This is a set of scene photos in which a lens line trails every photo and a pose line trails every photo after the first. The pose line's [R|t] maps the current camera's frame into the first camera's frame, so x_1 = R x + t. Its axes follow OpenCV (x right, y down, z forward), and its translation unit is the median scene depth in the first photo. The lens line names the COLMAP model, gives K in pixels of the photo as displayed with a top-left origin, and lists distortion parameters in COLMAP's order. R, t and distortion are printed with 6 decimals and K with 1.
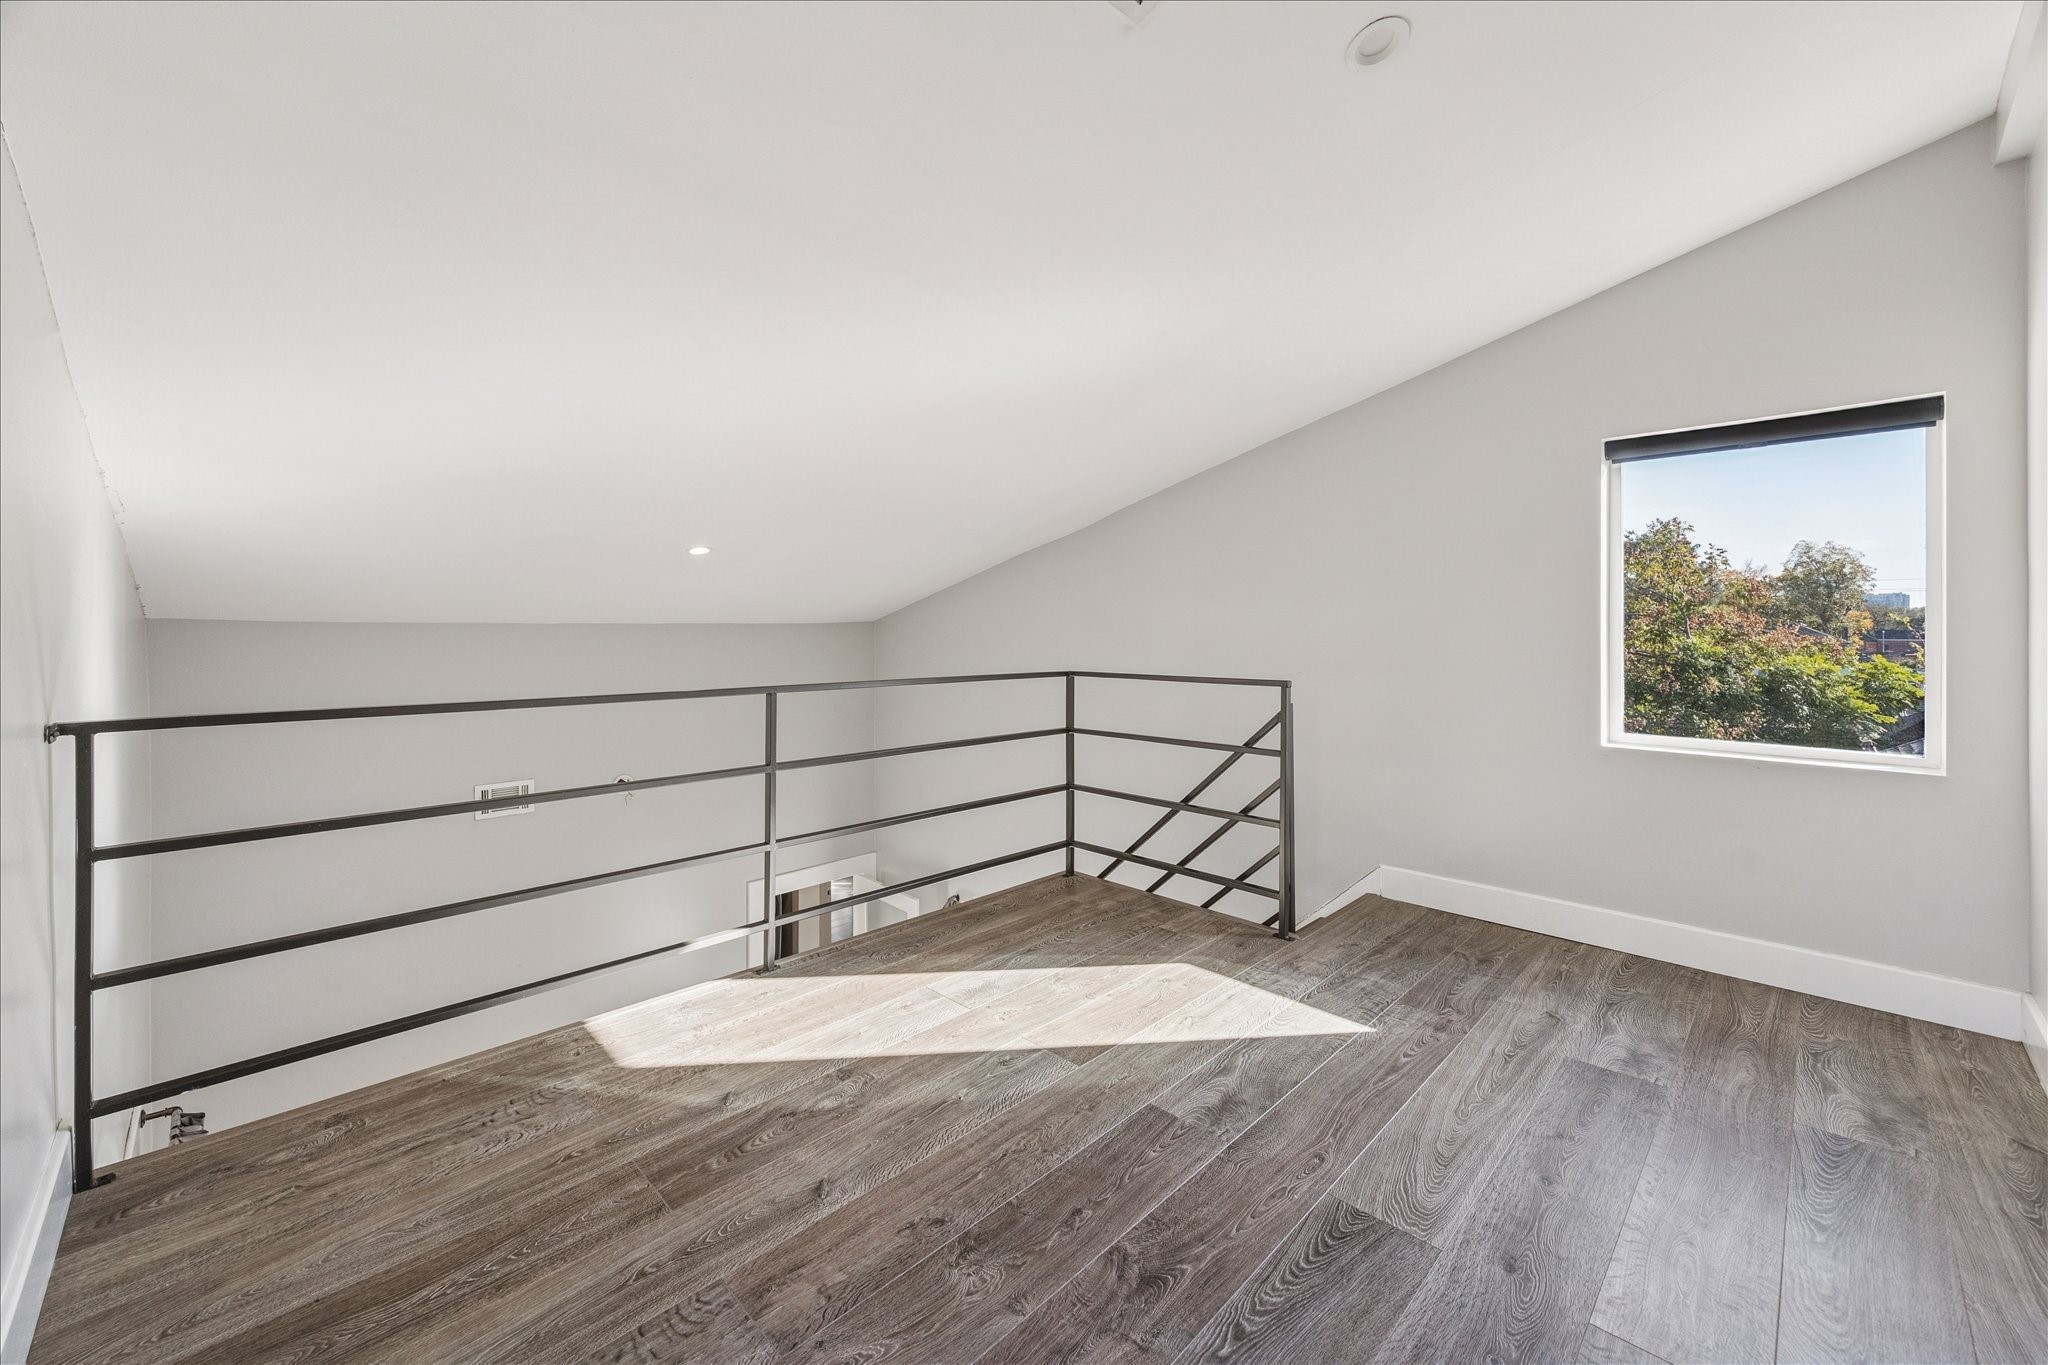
lens RADIAL K [[814.0, 0, 1033.9], [0, 814.0, 644.5], [0, 0, 1]] dist [-0.002094, 0.000218]
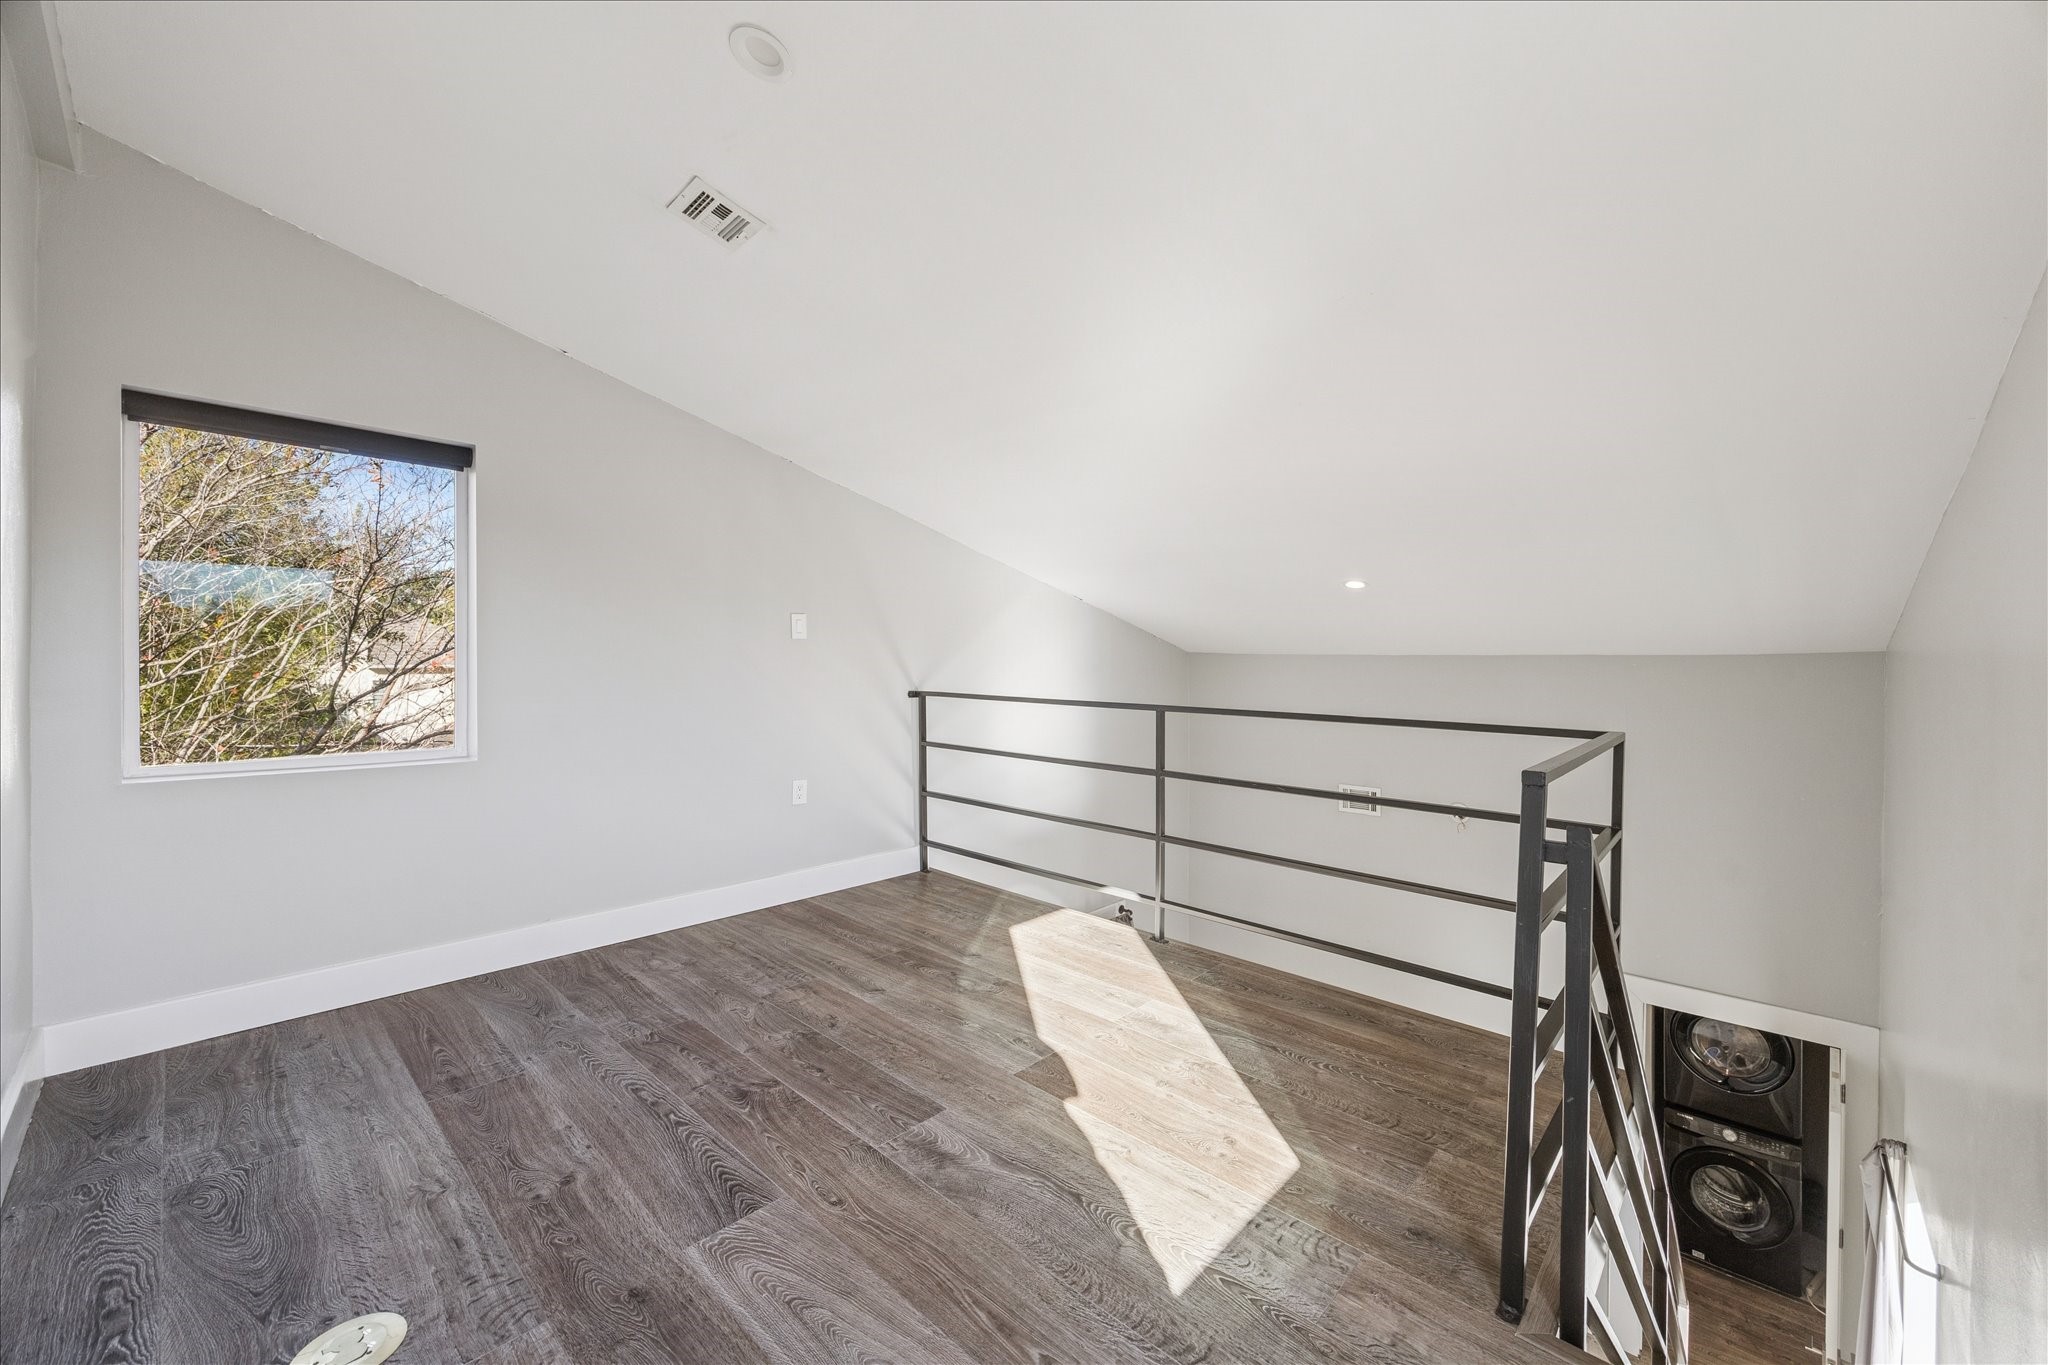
lens RADIAL K [[792.4, 0, 1036.8], [0, 792.4, 672.0], [0, 0, 1]] dist [-0.000819, 0.000346]
pose [[0.030509, 0.018446, -0.999364, 1.049959], [-0.025528, 0.999518, 0.017670, -0.017737], [0.999208, 0.024972, 0.030965, 0.972311]]
